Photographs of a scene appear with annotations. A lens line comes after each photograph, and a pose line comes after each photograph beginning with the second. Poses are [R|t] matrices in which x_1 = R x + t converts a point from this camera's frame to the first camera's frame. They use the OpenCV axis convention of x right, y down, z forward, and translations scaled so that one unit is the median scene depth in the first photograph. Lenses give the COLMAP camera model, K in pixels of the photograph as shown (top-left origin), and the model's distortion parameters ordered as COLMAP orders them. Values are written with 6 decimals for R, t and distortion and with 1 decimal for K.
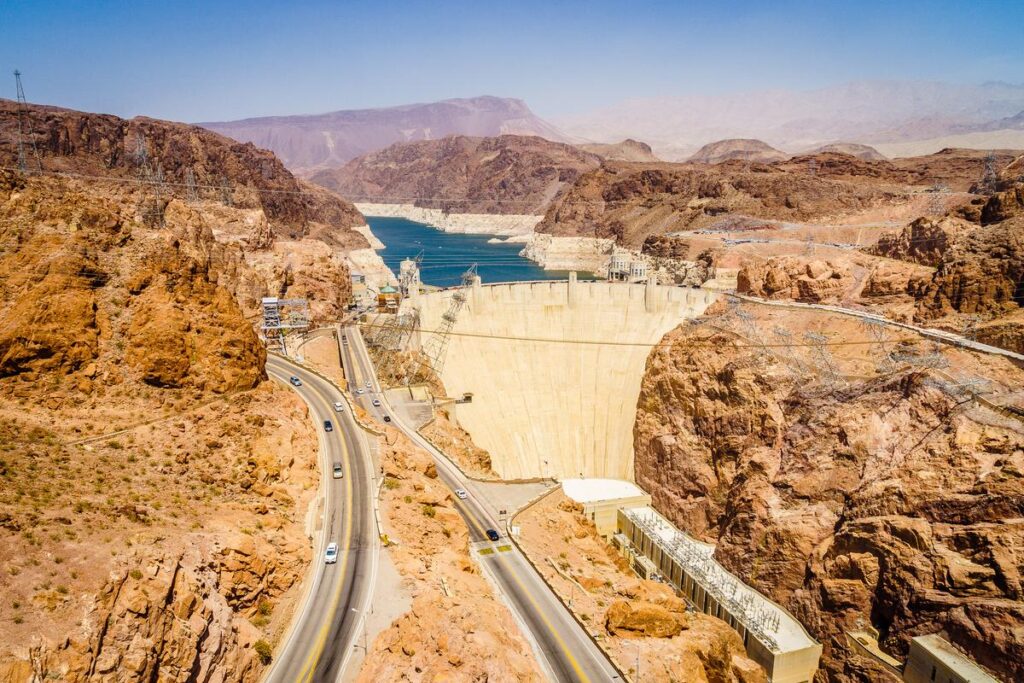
lens RADIAL K [[769.9, 0, 509.4], [0, 769.9, 344.8], [0, 0, 1]] dist [-0.016565, 0.017008]
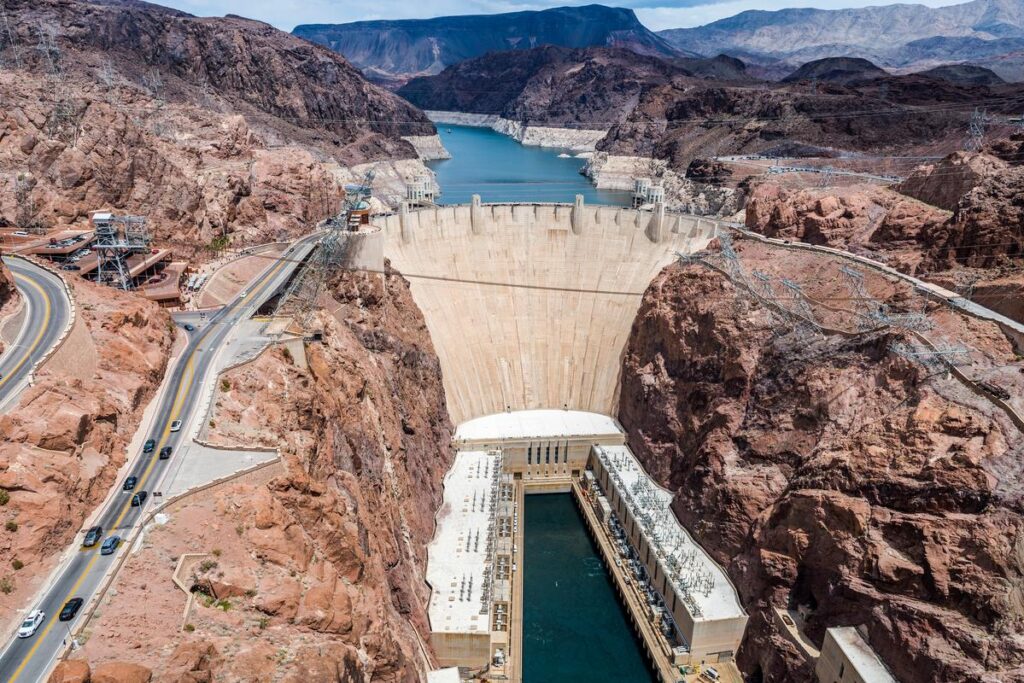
lens RADIAL K [[744.7, 0, 513.8], [0, 744.7, 338.8], [0, 0, 1]] dist [0.011994, 0.002238]
pose [[0.992185, 0.070575, -0.102900, 0.142482], [-0.059038, 0.992048, 0.111153, -0.020852], [0.109927, -0.104210, 0.988462, 0.078120]]
